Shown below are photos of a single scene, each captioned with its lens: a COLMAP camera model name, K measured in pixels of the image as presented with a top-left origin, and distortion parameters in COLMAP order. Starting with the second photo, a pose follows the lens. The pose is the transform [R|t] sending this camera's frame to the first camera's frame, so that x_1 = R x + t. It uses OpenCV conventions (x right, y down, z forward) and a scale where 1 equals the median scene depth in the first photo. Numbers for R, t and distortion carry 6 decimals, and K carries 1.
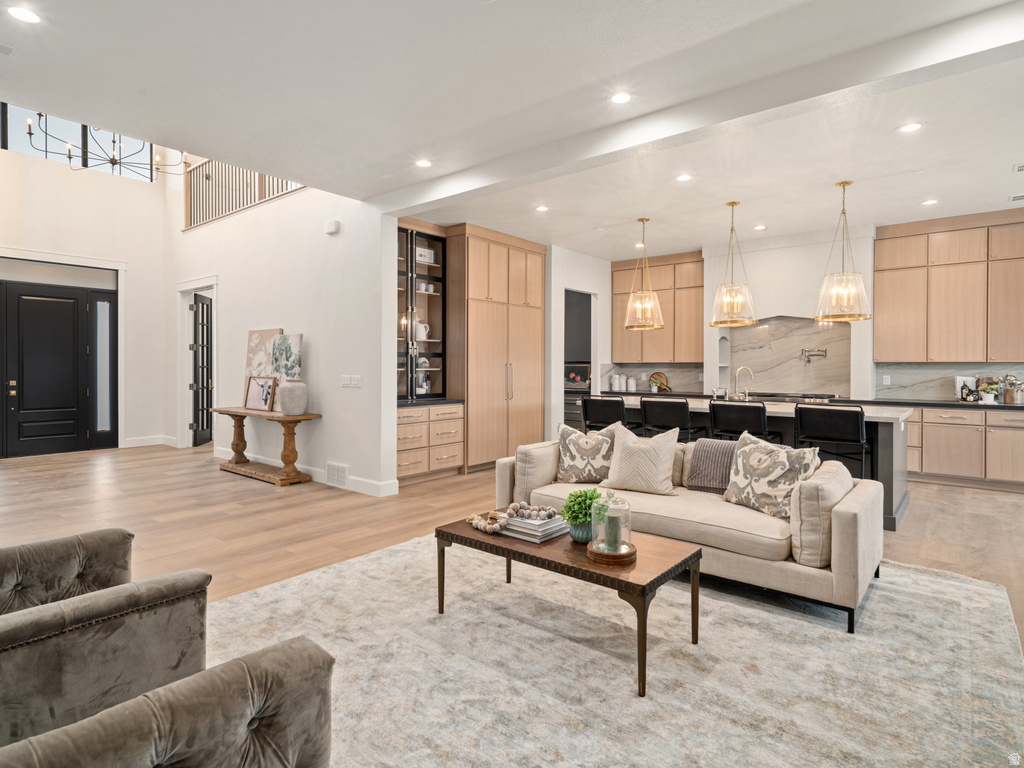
lens RADIAL K [[559.3, 0, 515.0], [0, 559.3, 369.9], [0, 0, 1]] dist [0.002686, 0.000659]
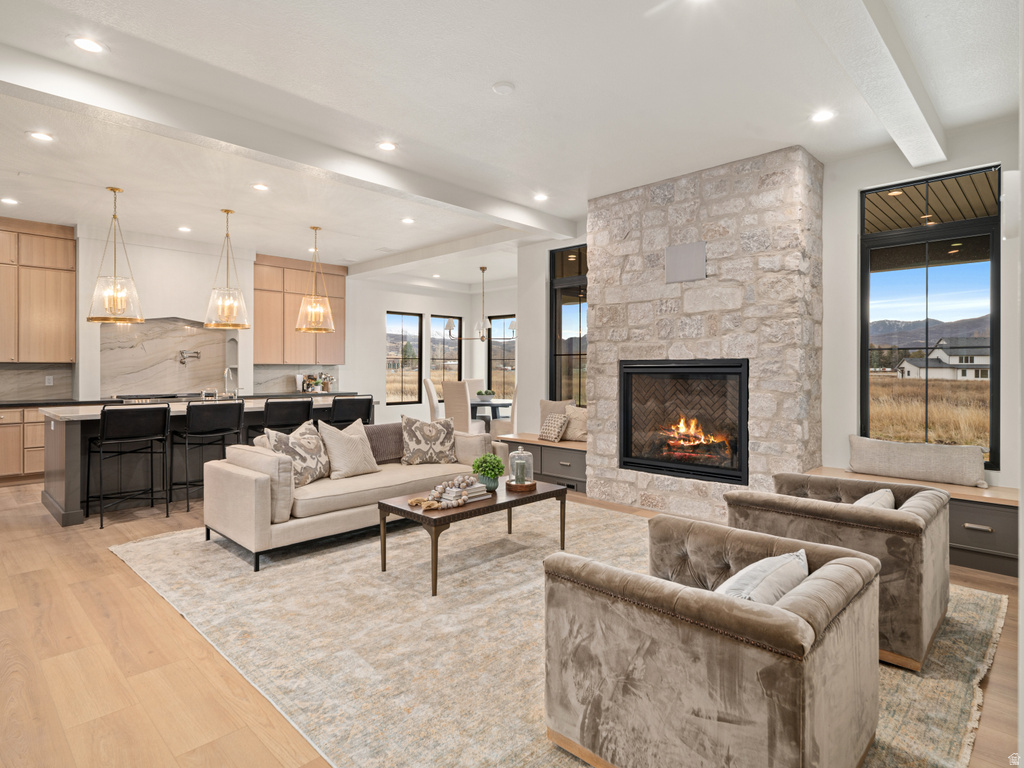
lens RADIAL K [[559.3, 0, 515.0], [0, 559.3, 369.9], [0, 0, 1]] dist [0.002686, 0.000659]
pose [[0.080582, -0.004173, 0.996739, -0.532370], [0.004194, 0.999984, 0.003847, -0.003370], [-0.996739, 0.003870, 0.080598, 0.335652]]
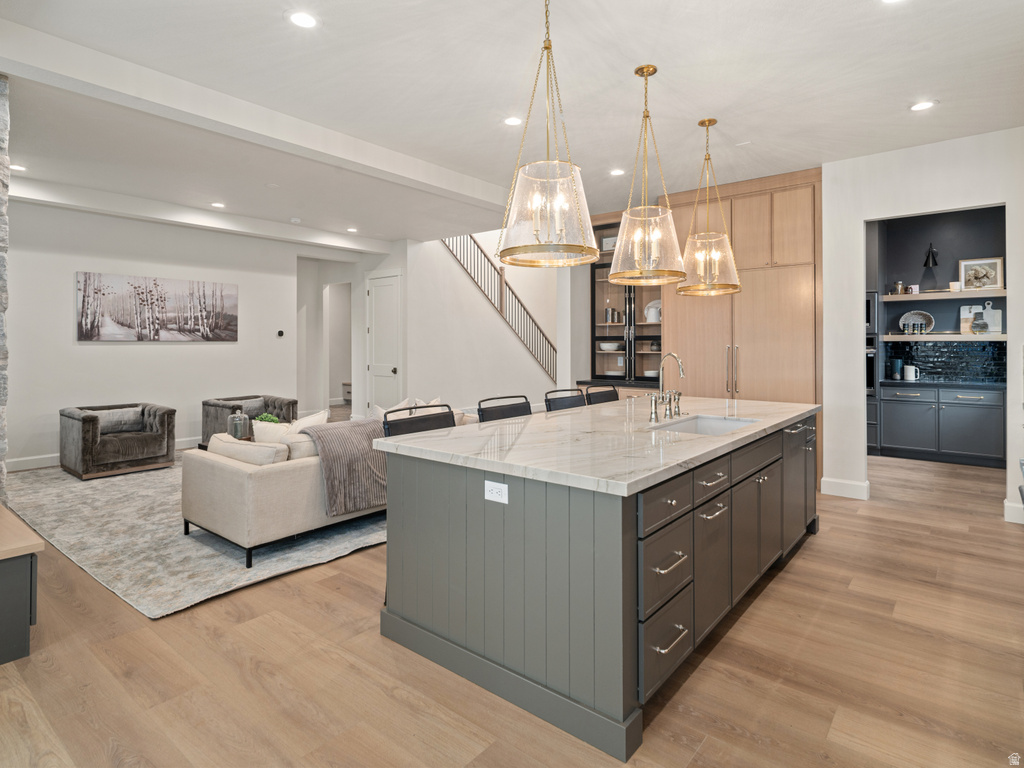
lens RADIAL K [[559.2, 0, 515.7], [0, 559.2, 344.4], [0, 0, 1]] dist [0.003737, 0.000627]
pose [[0.005827, -0.002508, -0.999980, 0.840627], [-0.004693, 0.999986, -0.002535, -0.011308], [0.999972, 0.004708, 0.005815, 0.752218]]
